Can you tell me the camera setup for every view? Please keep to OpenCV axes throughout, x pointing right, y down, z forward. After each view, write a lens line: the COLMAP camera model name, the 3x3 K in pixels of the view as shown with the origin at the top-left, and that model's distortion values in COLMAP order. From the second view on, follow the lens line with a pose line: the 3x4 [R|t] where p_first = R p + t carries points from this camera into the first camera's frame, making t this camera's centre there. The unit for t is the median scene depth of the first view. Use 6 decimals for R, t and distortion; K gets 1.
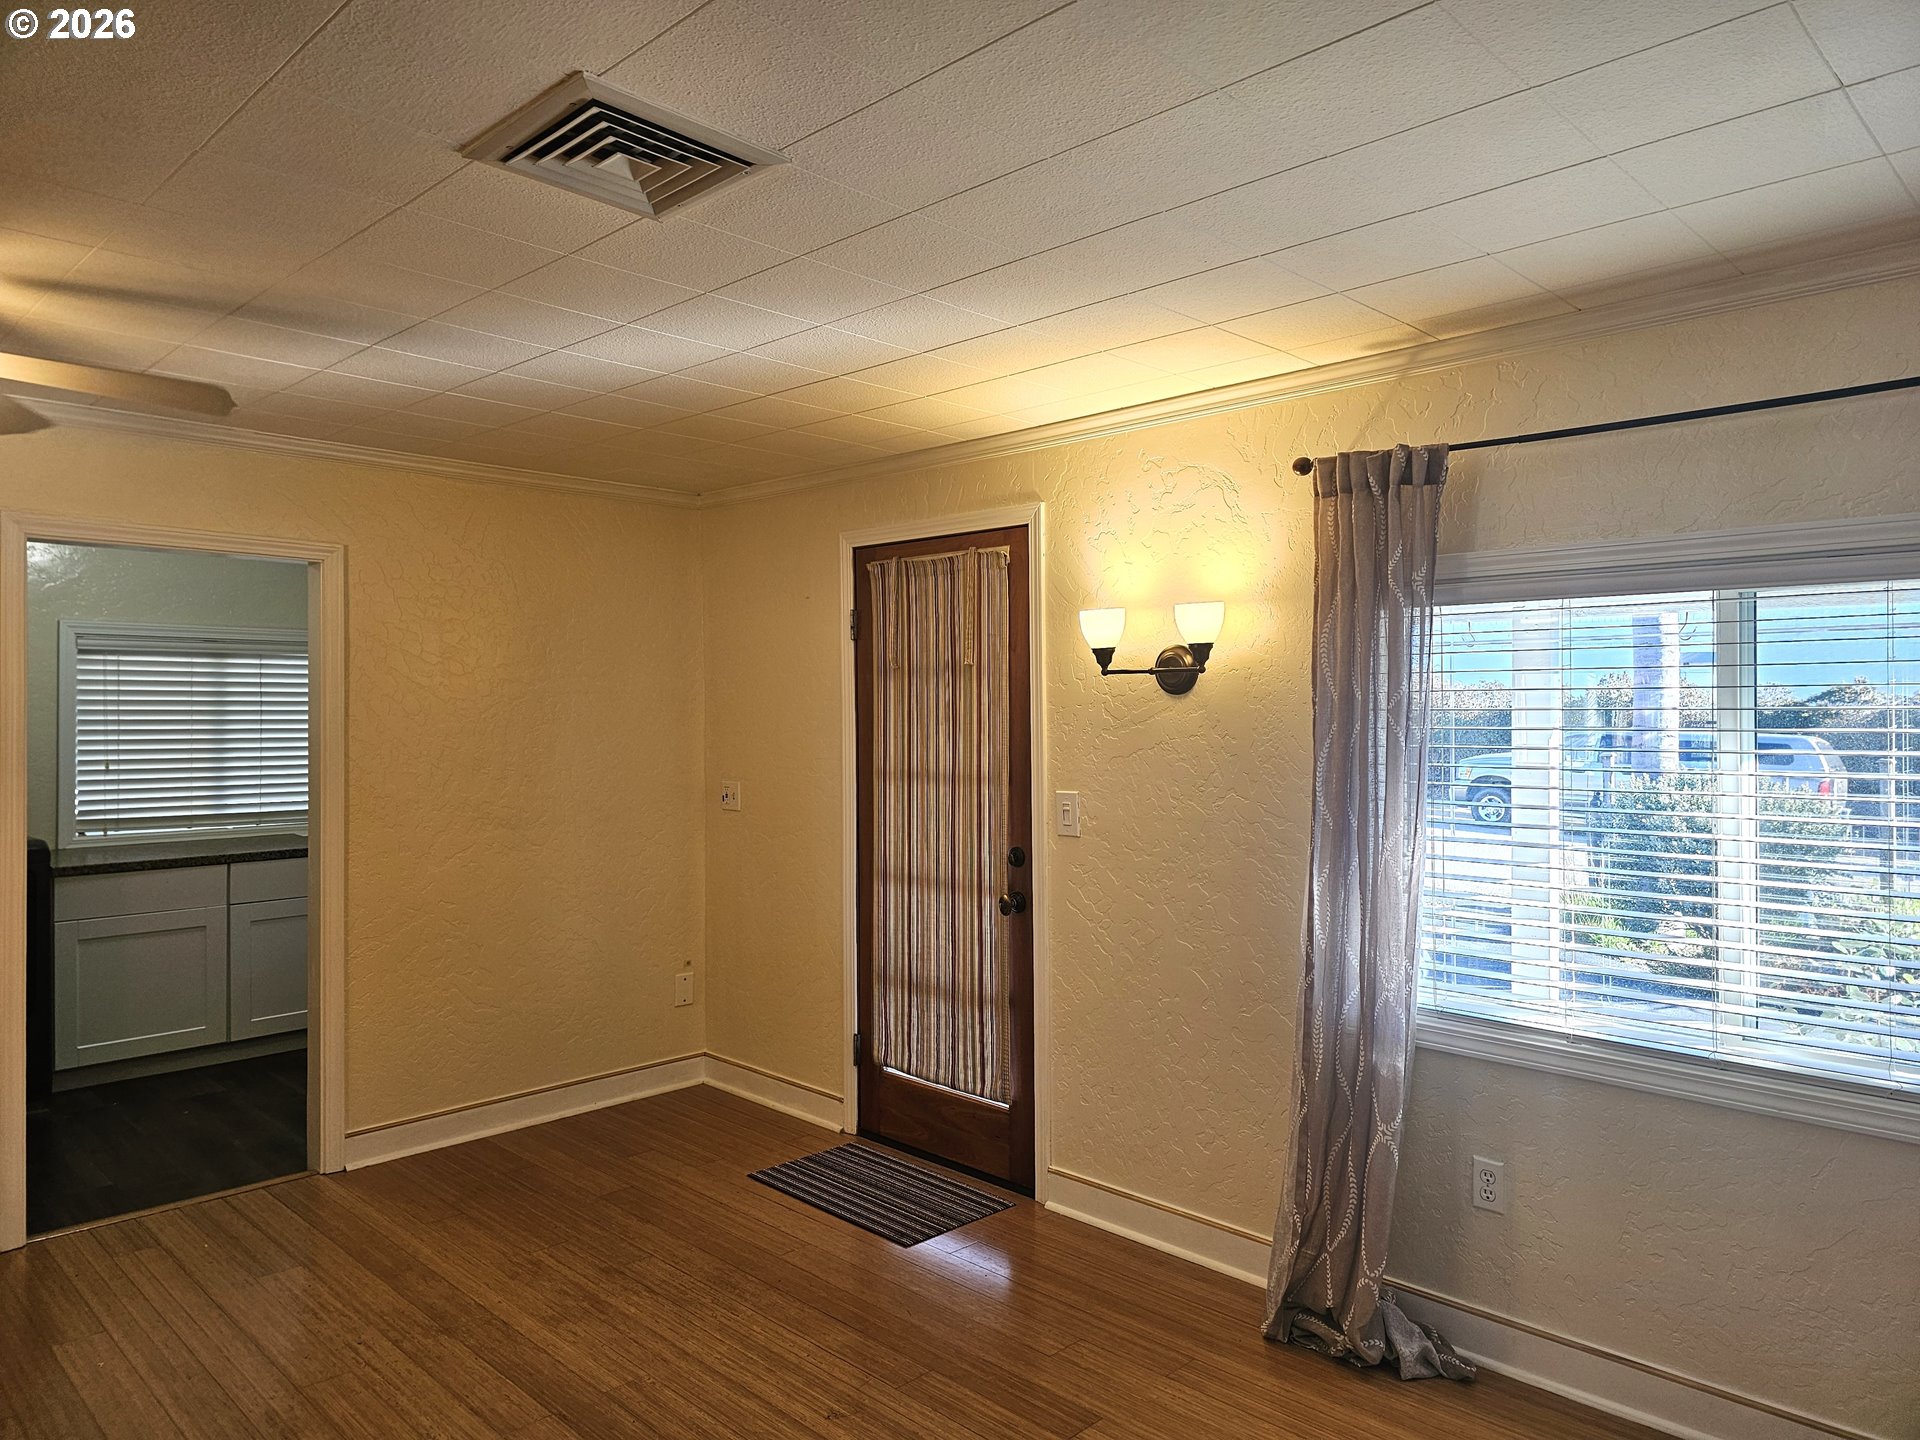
lens RADIAL K [[1299.1, 0, 960.7], [0, 1299.1, 711.9], [0, 0, 1]] dist [0.017725, 0.000201]
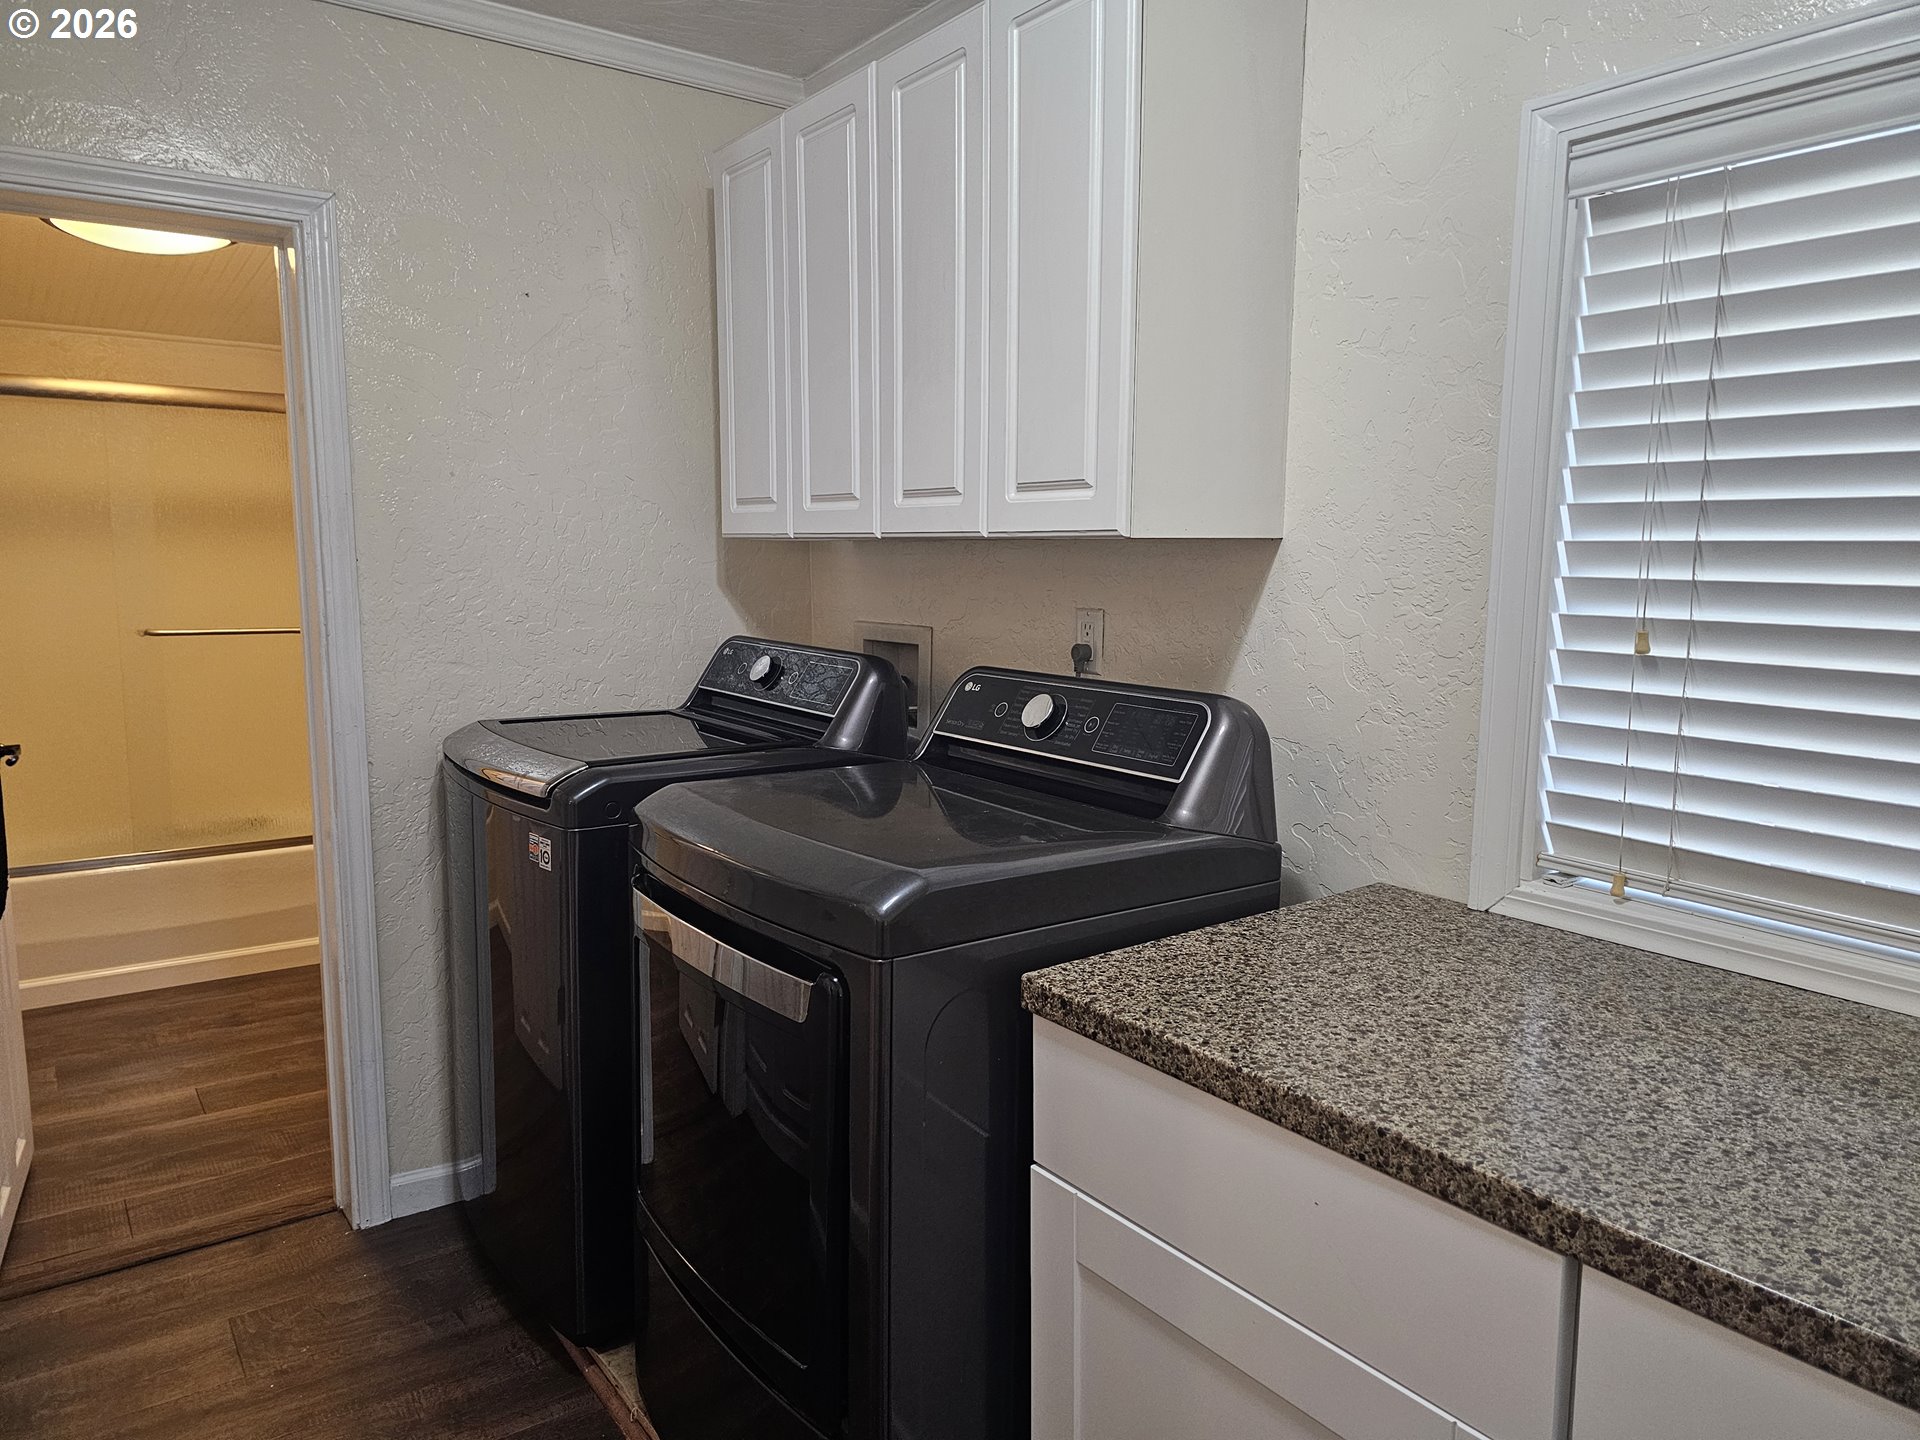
lens RADIAL K [[1299.1, 0, 960.7], [0, 1299.1, 711.9], [0, 0, 1]] dist [0.017725, 0.000201]
pose [[-0.166036, 0.129880, -0.977529, -0.390615], [-0.007351, 0.991098, 0.132932, 0.022263], [0.986092, 0.029257, -0.163604, 0.955209]]
